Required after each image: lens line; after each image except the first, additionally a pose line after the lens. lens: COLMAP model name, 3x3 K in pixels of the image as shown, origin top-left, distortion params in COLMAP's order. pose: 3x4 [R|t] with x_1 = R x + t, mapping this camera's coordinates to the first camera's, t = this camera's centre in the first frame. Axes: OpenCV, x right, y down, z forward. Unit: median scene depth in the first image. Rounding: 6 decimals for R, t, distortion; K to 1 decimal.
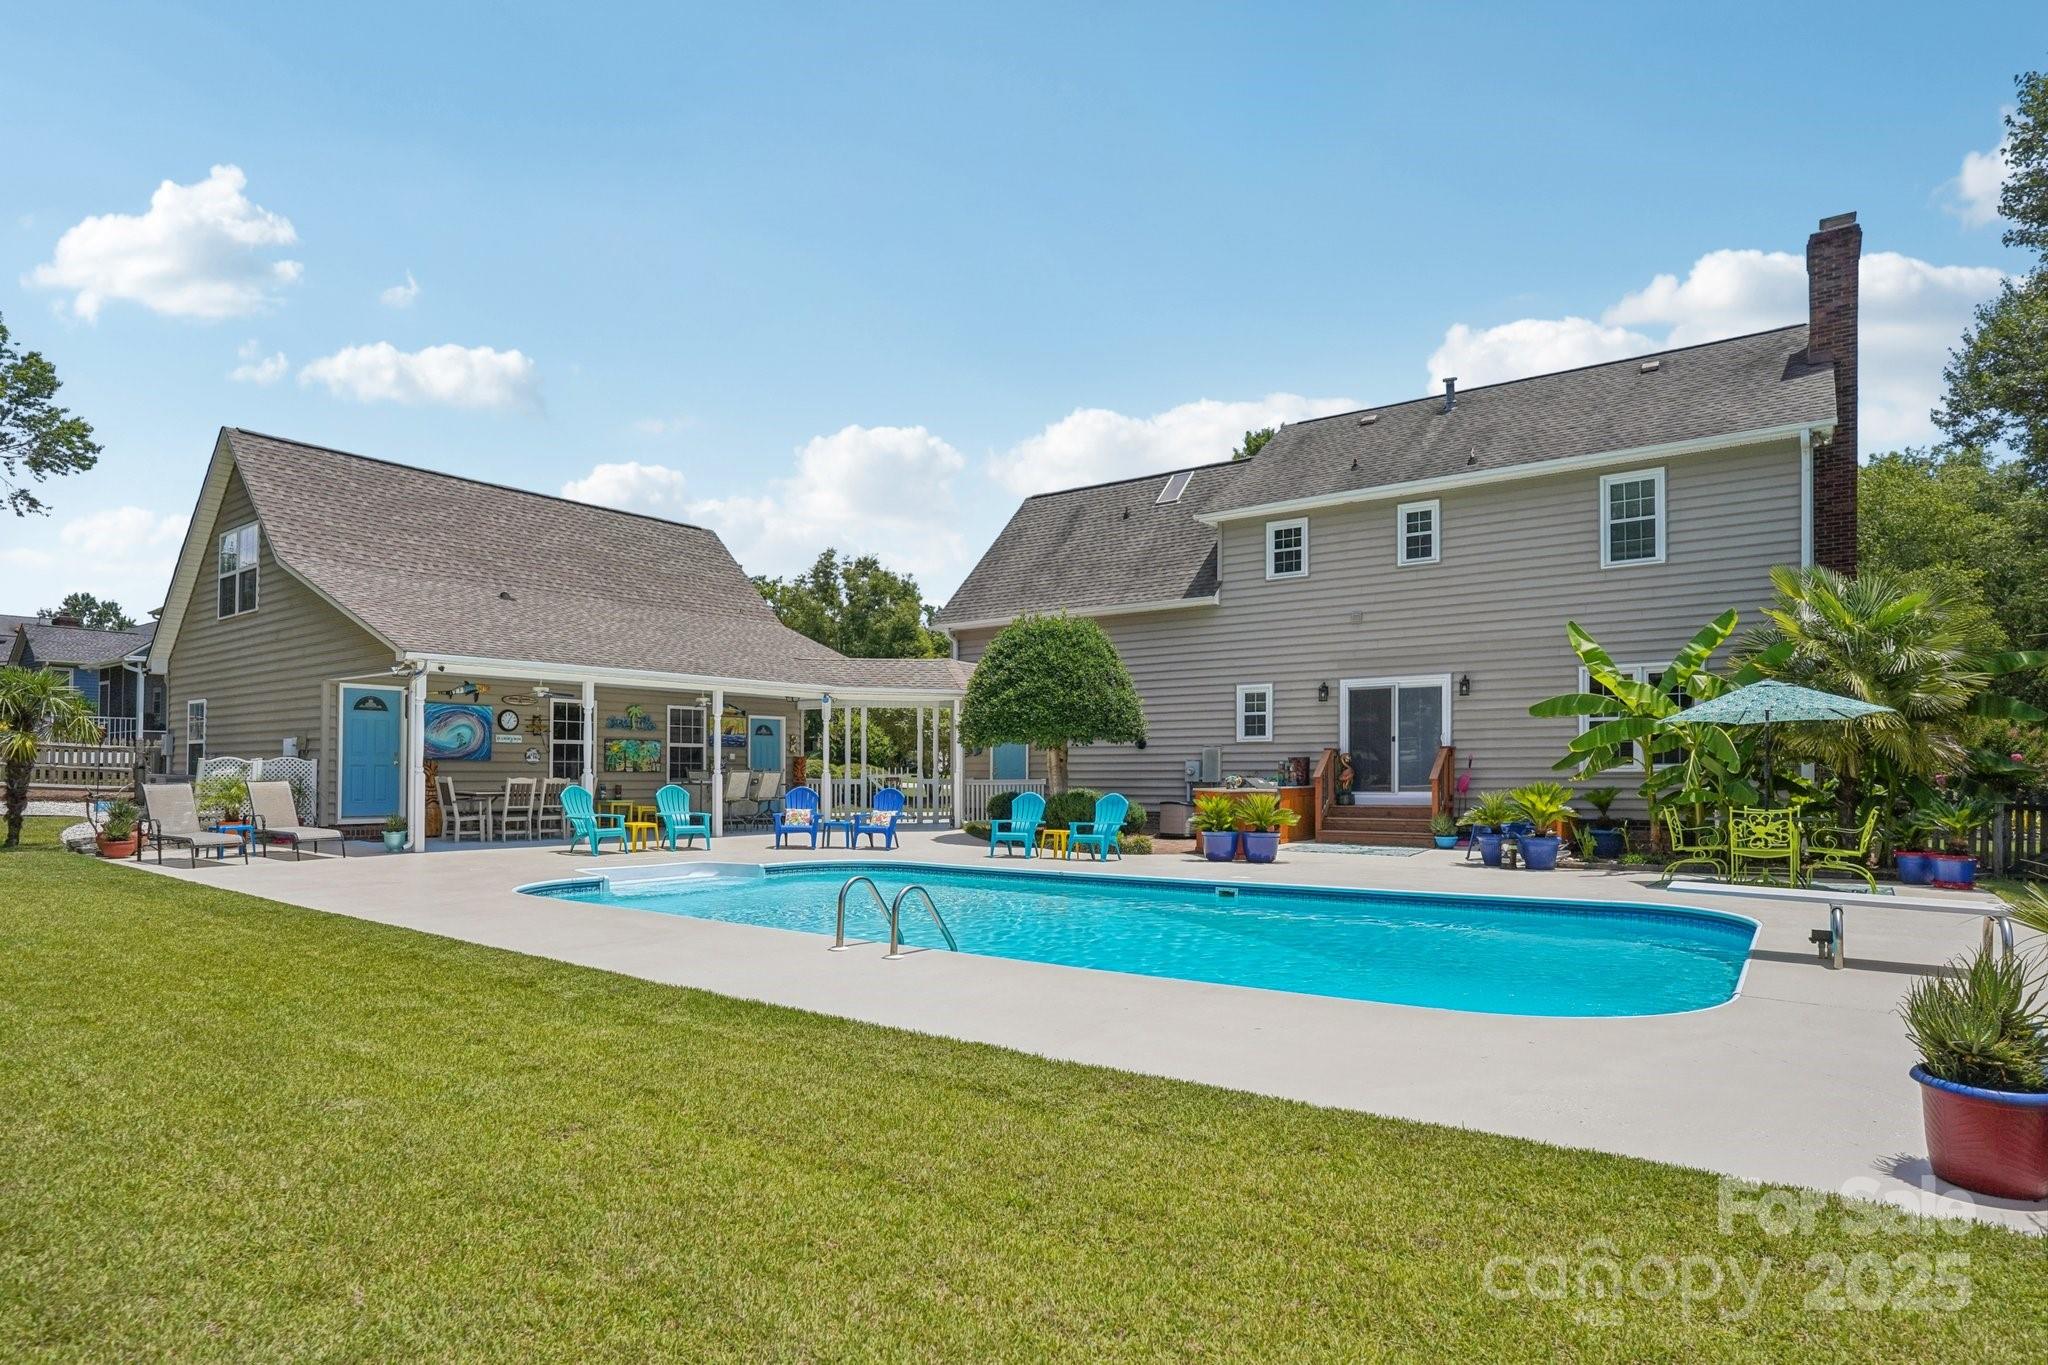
lens RADIAL K [[1088.7, 0, 1037.7], [0, 1088.7, 678.9], [0, 0, 1]] dist [-0.078551, 0.043439]
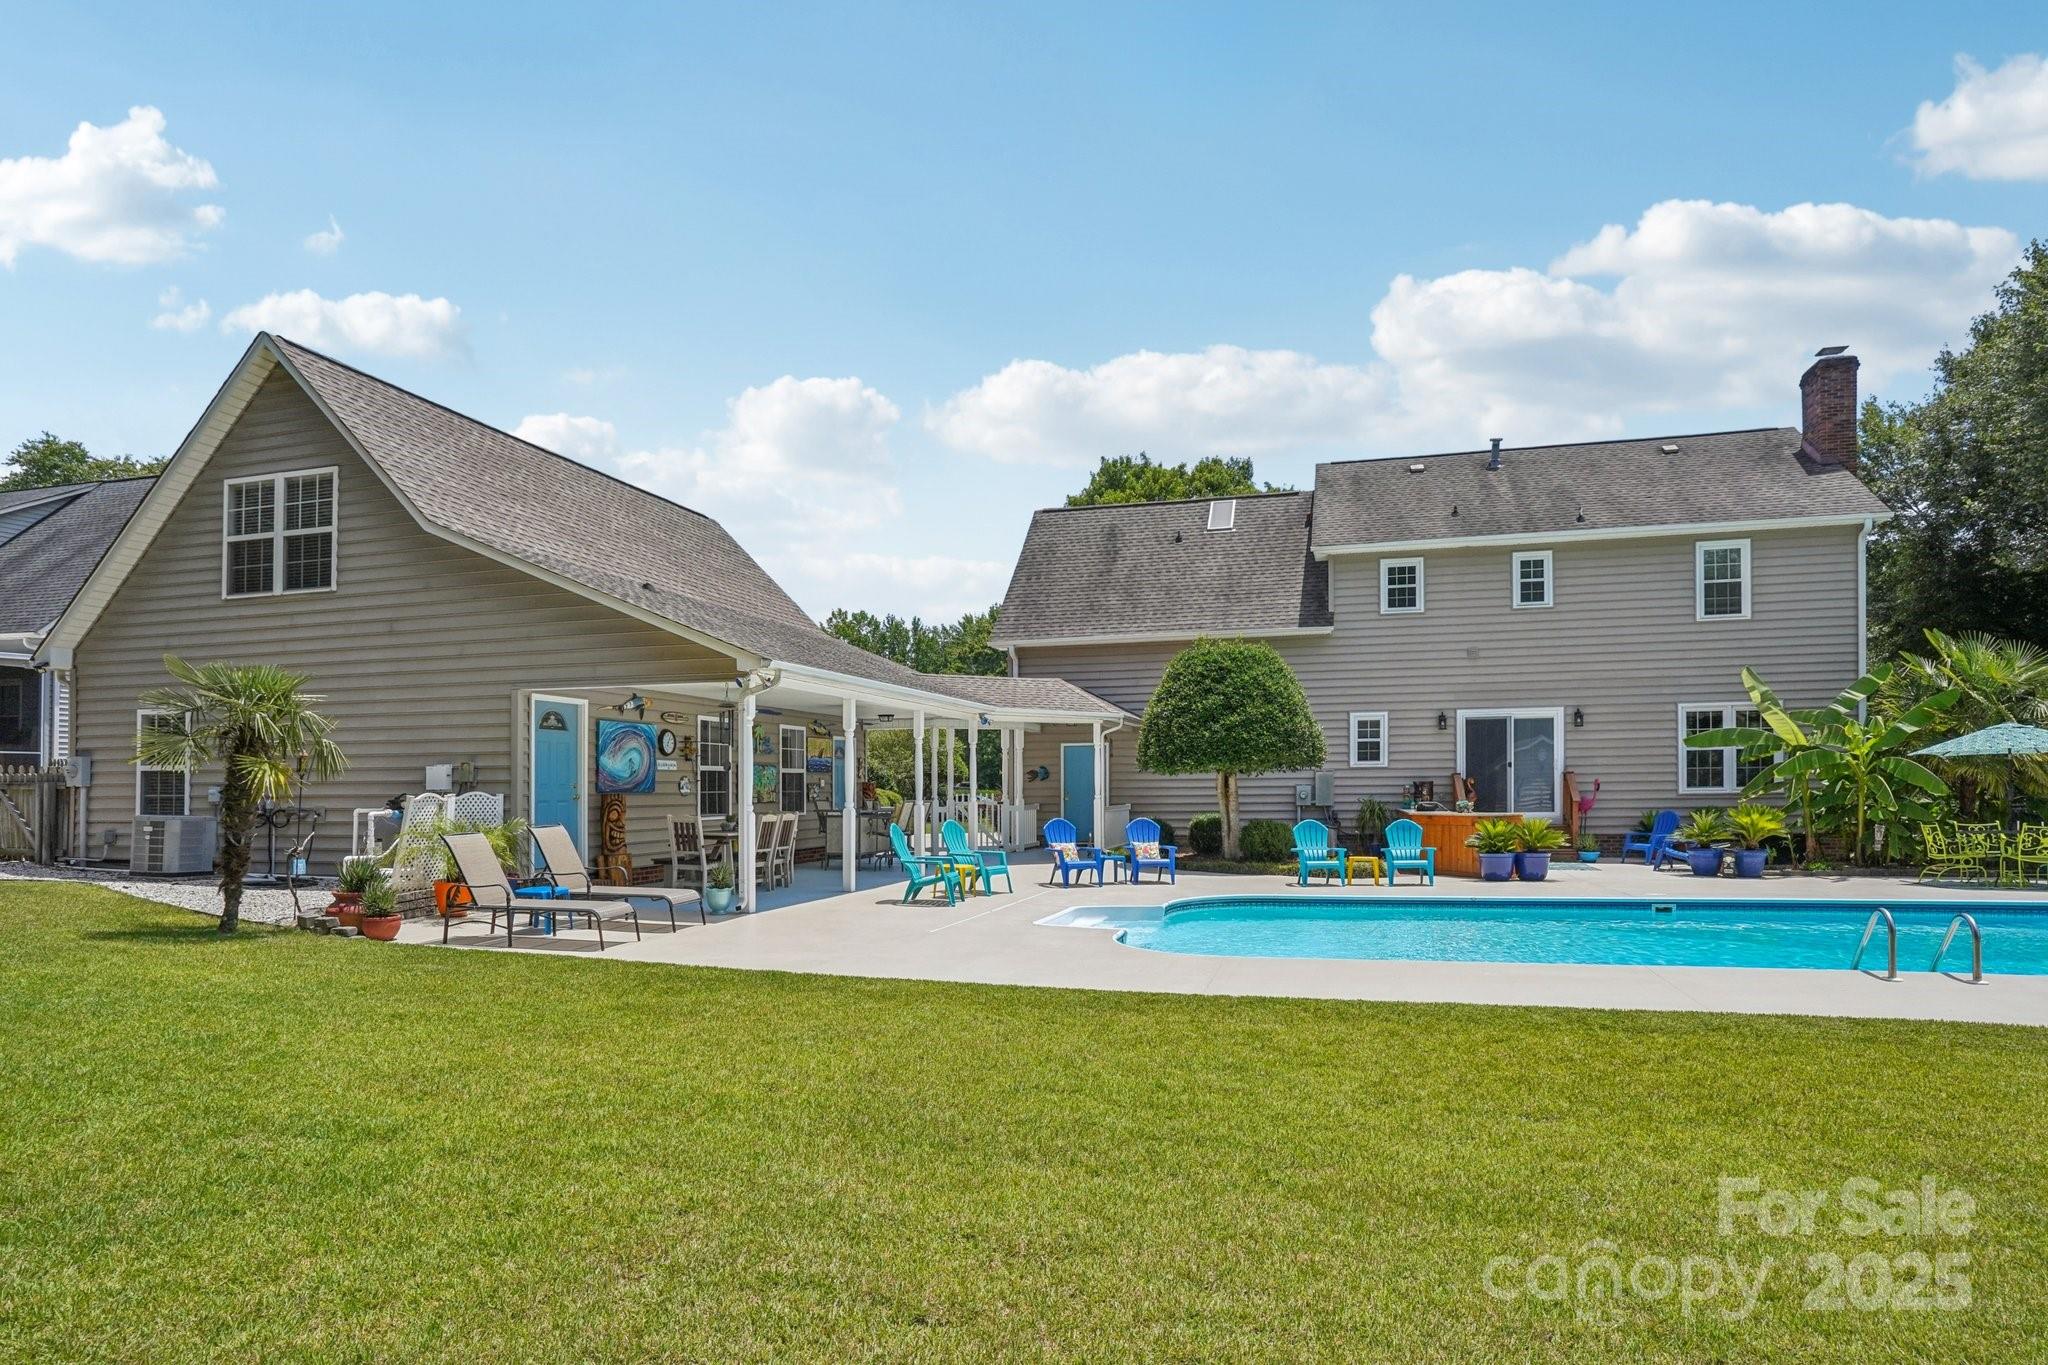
lens RADIAL K [[1096.4, 0, 1015.6], [0, 1096.4, 726.6], [0, 0, 1]] dist [-0.081460, 0.039453]
pose [[0.939774, 0.012327, 0.341573, -0.521911], [-0.022280, 0.999433, 0.025231, 0.000065], [-0.341068, -0.031322, 0.939517, 0.134485]]
